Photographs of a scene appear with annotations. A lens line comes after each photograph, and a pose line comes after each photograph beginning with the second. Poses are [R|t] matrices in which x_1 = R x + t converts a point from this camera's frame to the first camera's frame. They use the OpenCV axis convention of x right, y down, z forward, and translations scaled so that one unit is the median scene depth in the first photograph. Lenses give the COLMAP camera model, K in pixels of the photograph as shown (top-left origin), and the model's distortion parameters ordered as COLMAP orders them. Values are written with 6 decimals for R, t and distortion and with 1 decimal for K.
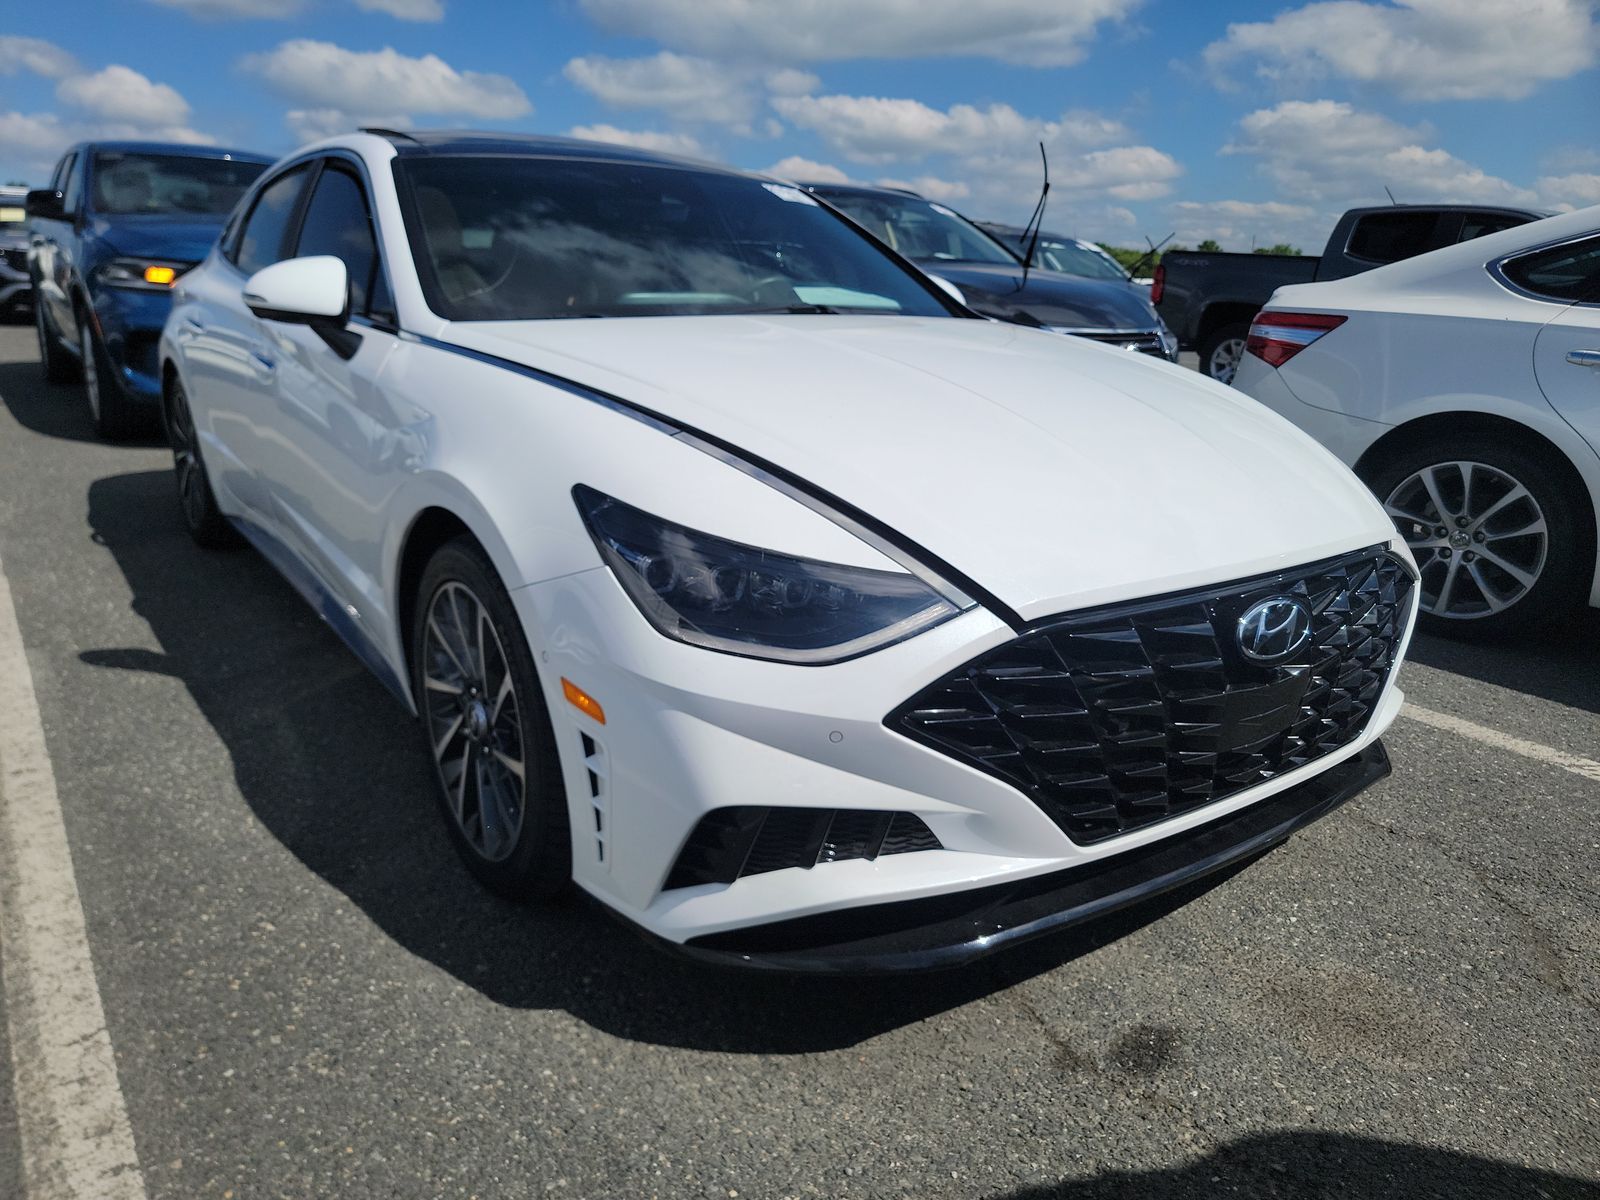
lens RADIAL K [[1161.8, 0, 809.9], [0, 1161.8, 605.7], [0, 0, 1]] dist [0.068920, -0.068513]
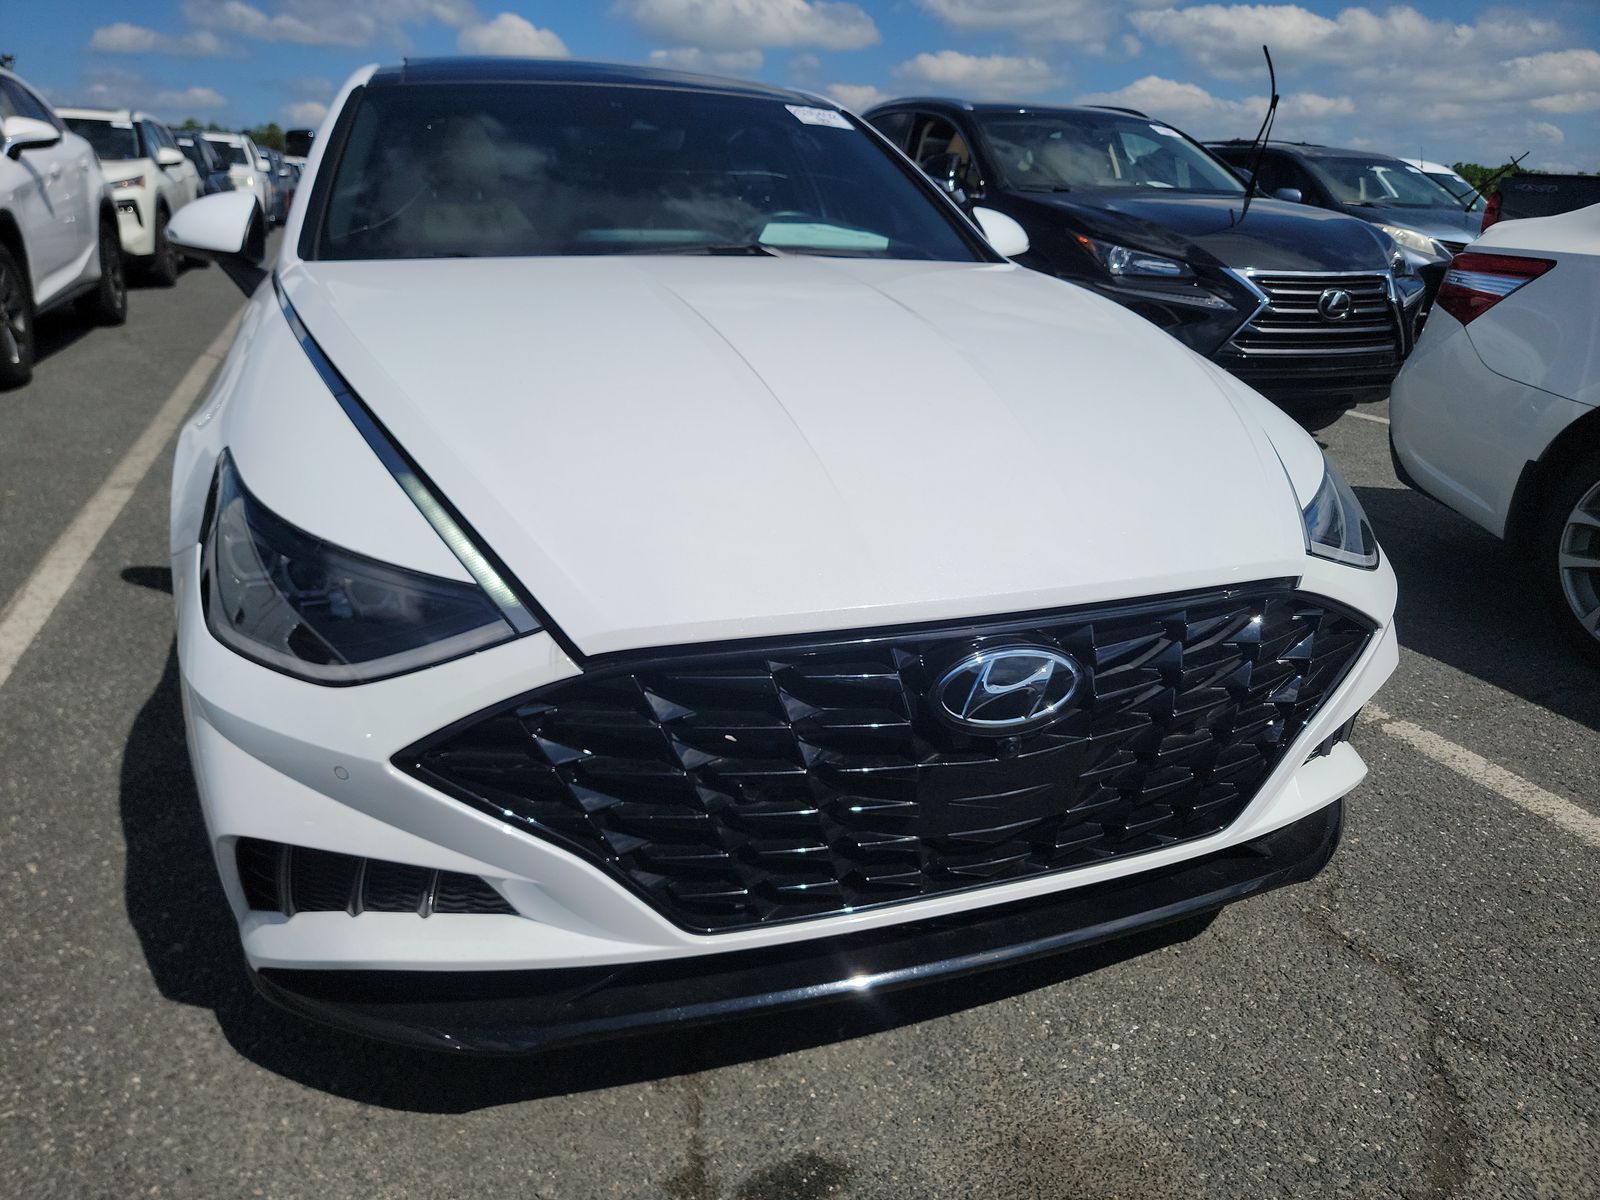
lens RADIAL K [[1161.8, 0, 809.9], [0, 1161.8, 605.7], [0, 0, 1]] dist [0.068920, -0.068513]
pose [[0.959131, 0.088941, -0.268622, 0.438313], [-0.074503, 0.995197, 0.063494, -0.066600], [0.272979, -0.040886, 0.961151, 0.222593]]
